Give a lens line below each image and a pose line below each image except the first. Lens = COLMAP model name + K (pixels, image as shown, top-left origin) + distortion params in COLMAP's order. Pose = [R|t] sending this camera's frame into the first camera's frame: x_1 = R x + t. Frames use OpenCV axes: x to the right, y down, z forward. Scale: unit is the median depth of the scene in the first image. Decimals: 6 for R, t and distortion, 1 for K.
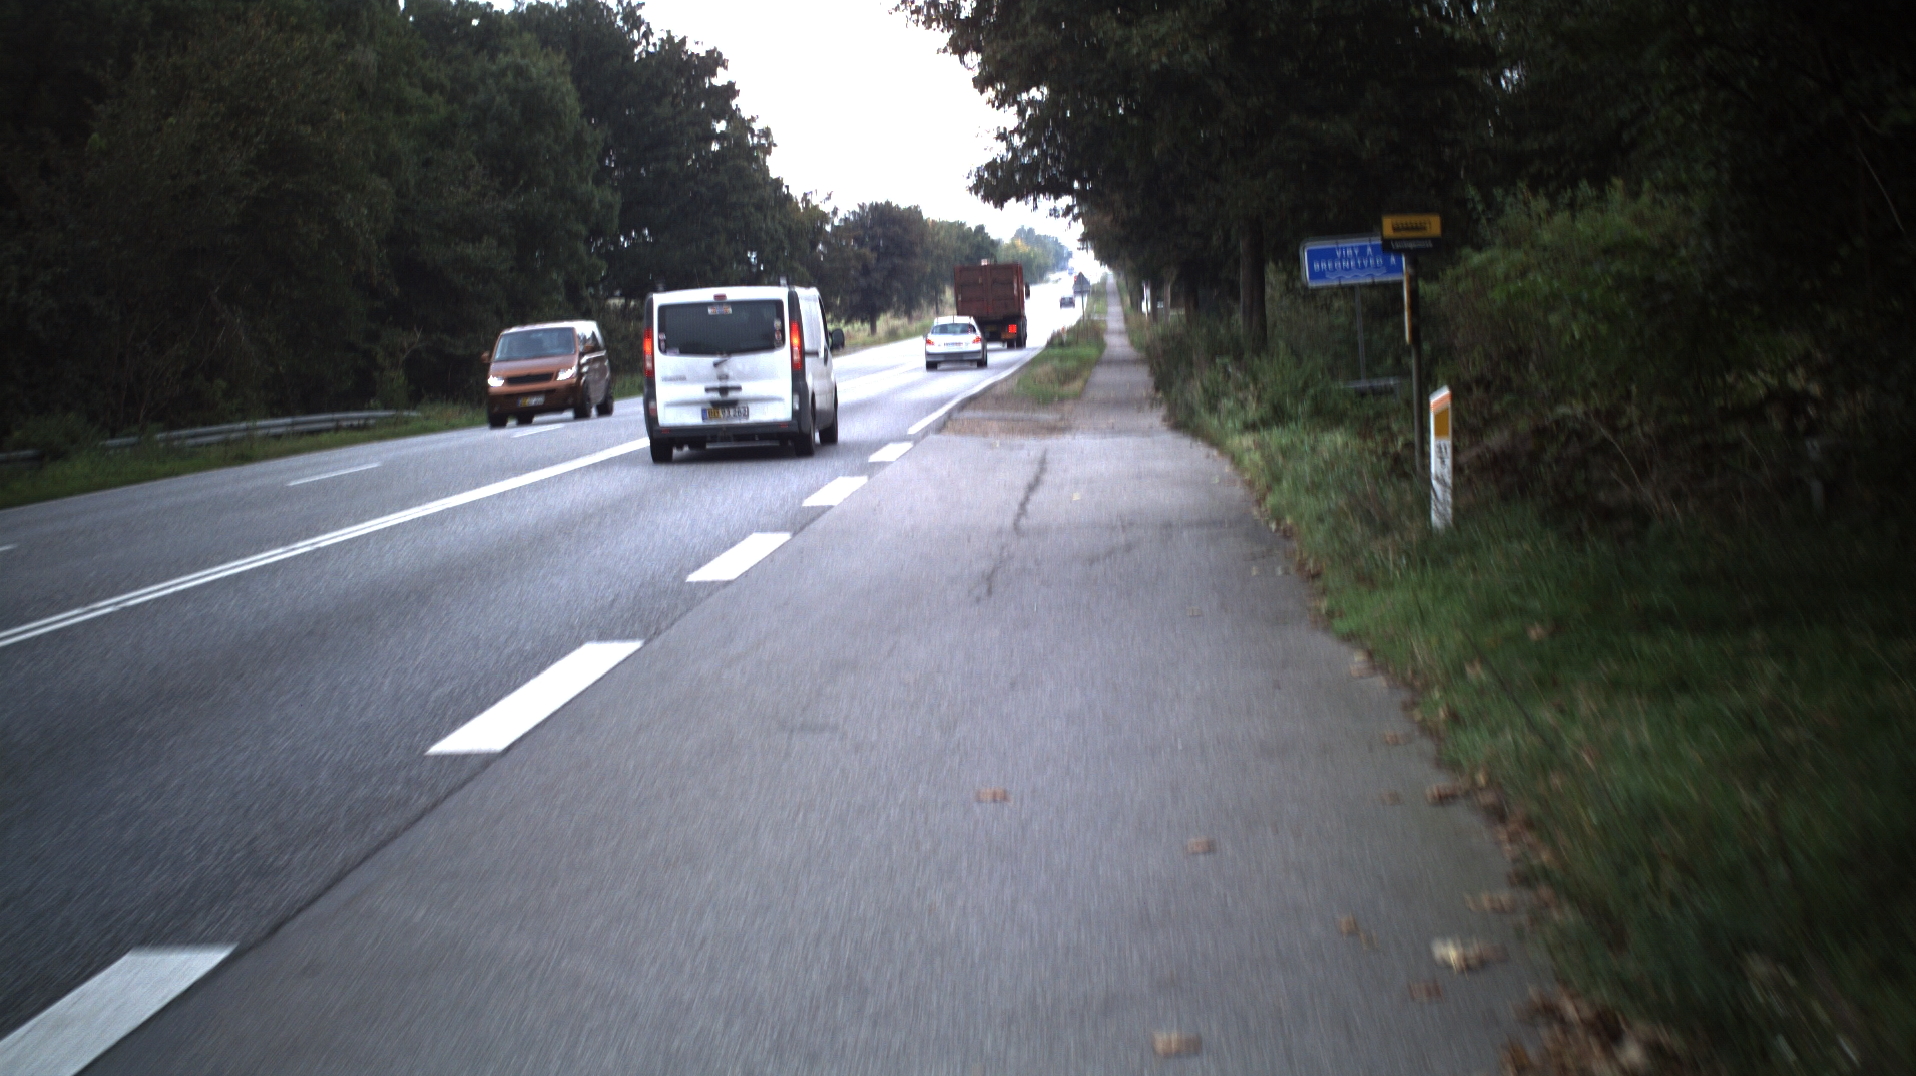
lens RADIAL K [[3230.3, 0, 960.0], [0, 3230.3, 527.4], [0, 0, 1]] dist [-0.244114, 0.000000]
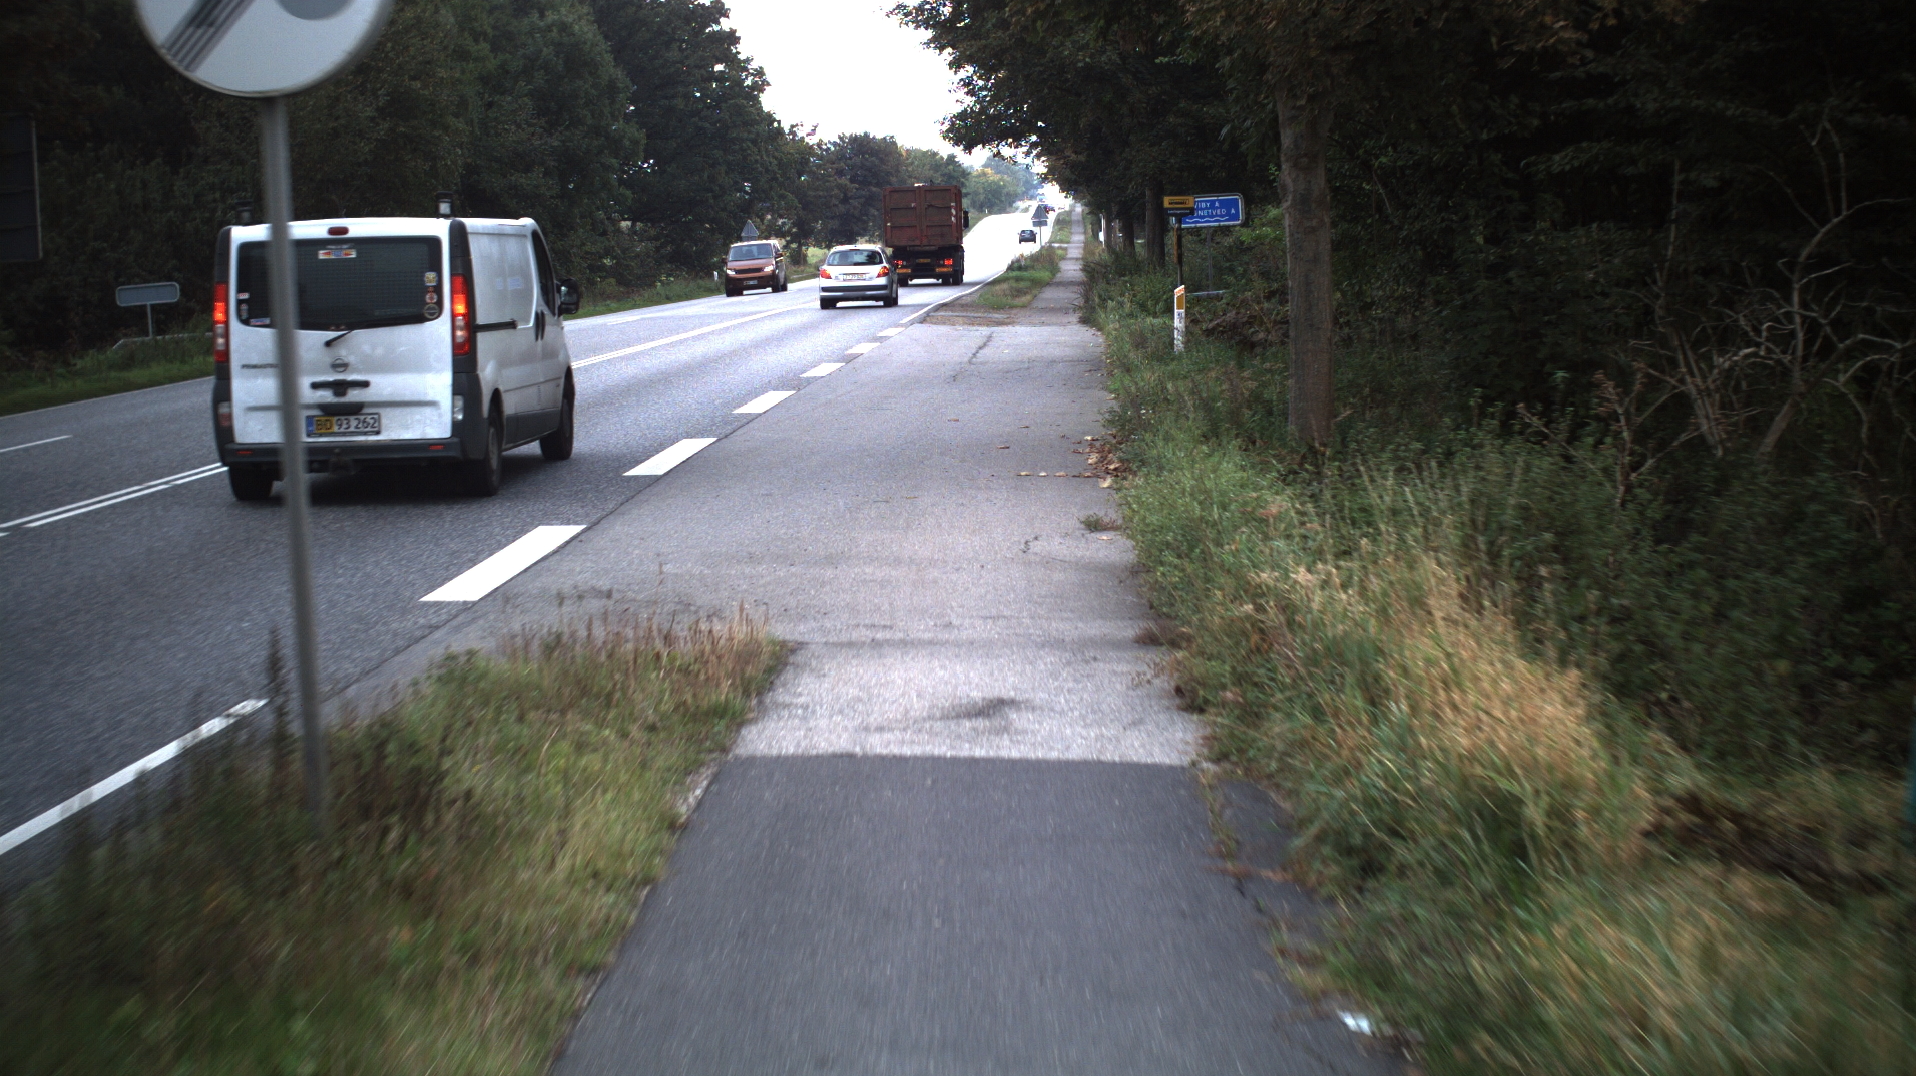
lens RADIAL K [[3230.3, 0, 962.0], [0, 3230.3, 542.9], [0, 0, 1]] dist [-0.244114, 0.000000]
pose [[0.999770, 0.017948, 0.011707, -0.002140], [-0.018267, 0.999447, 0.027773, 0.017638], [-0.011202, -0.027980, 0.999546, -0.278911]]
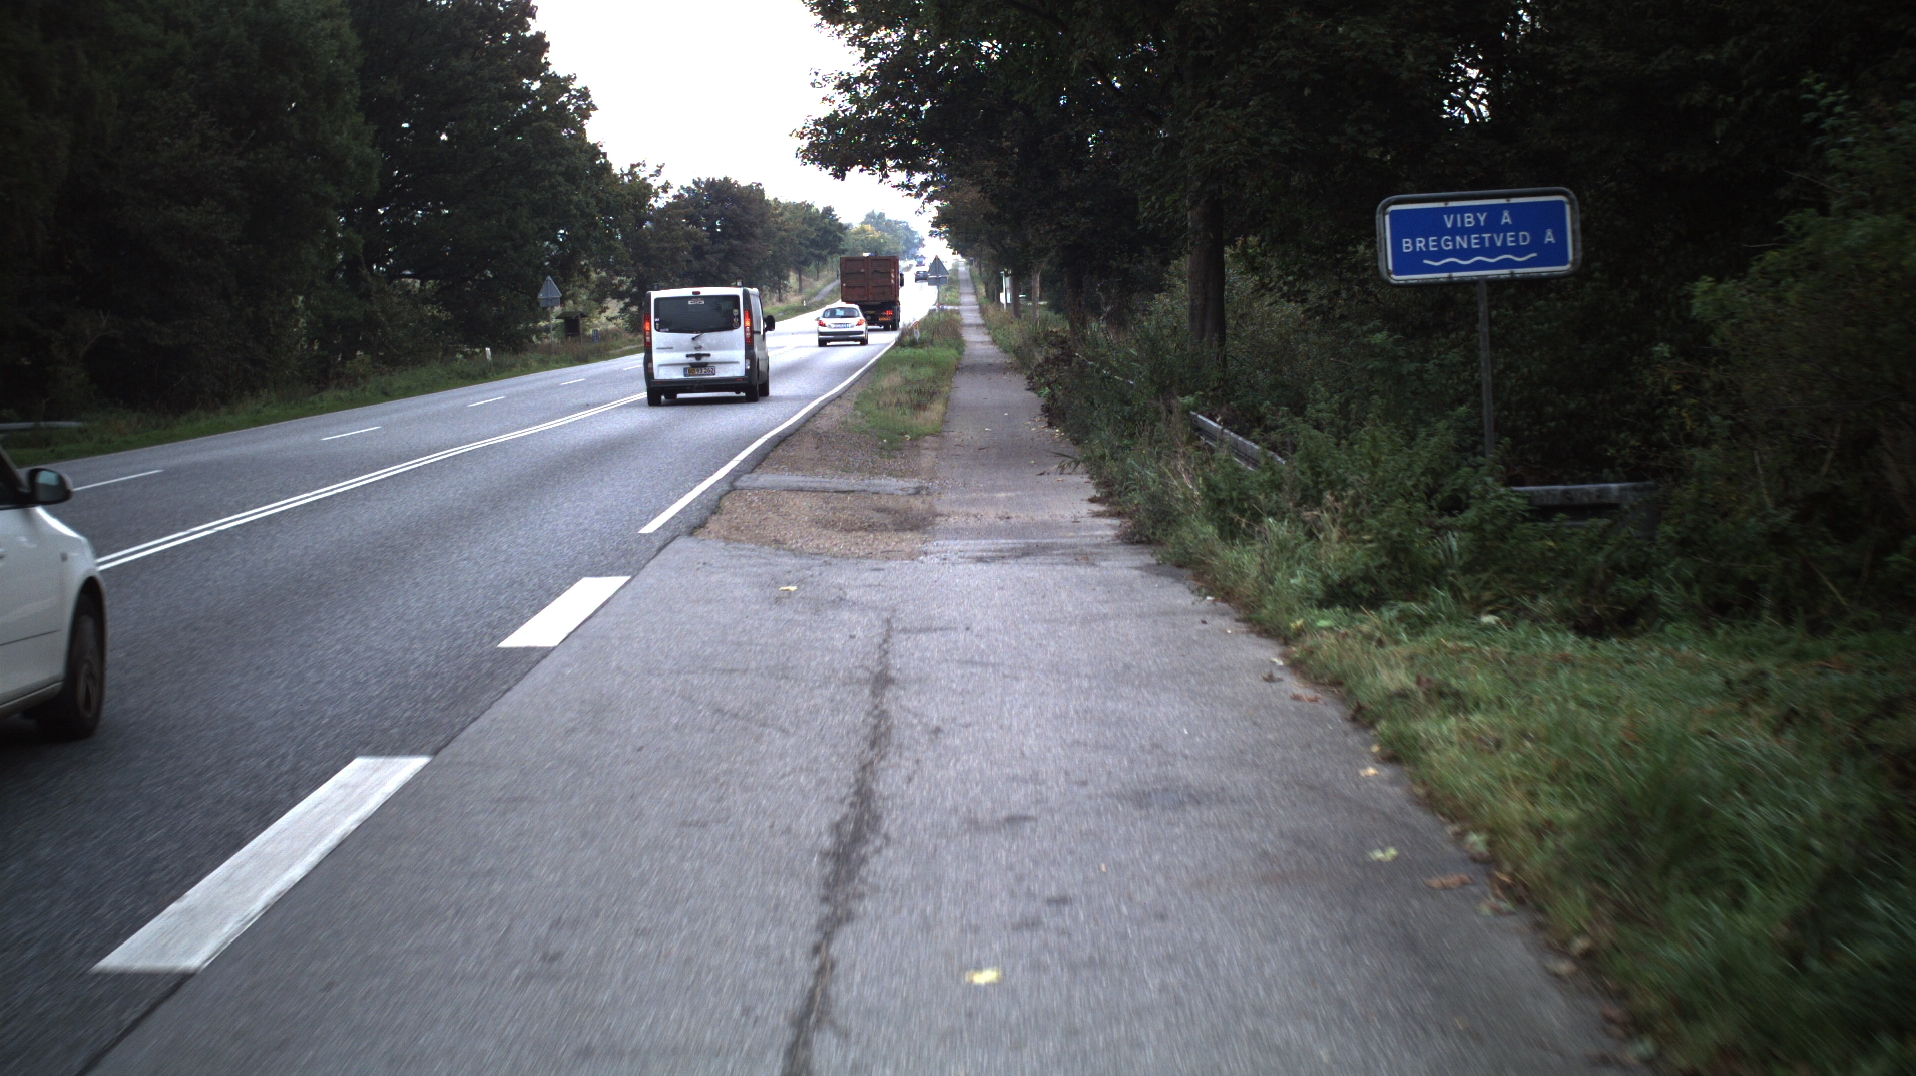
lens RADIAL K [[3230.3, 0, 958.1], [0, 3230.3, 533.0], [0, 0, 1]] dist [-0.244114, 0.000000]
pose [[0.998734, 0.016945, 0.047367, 0.007373], [-0.017217, 0.999837, 0.005356, -0.020626], [-0.047268, -0.006164, 0.998863, 0.277660]]
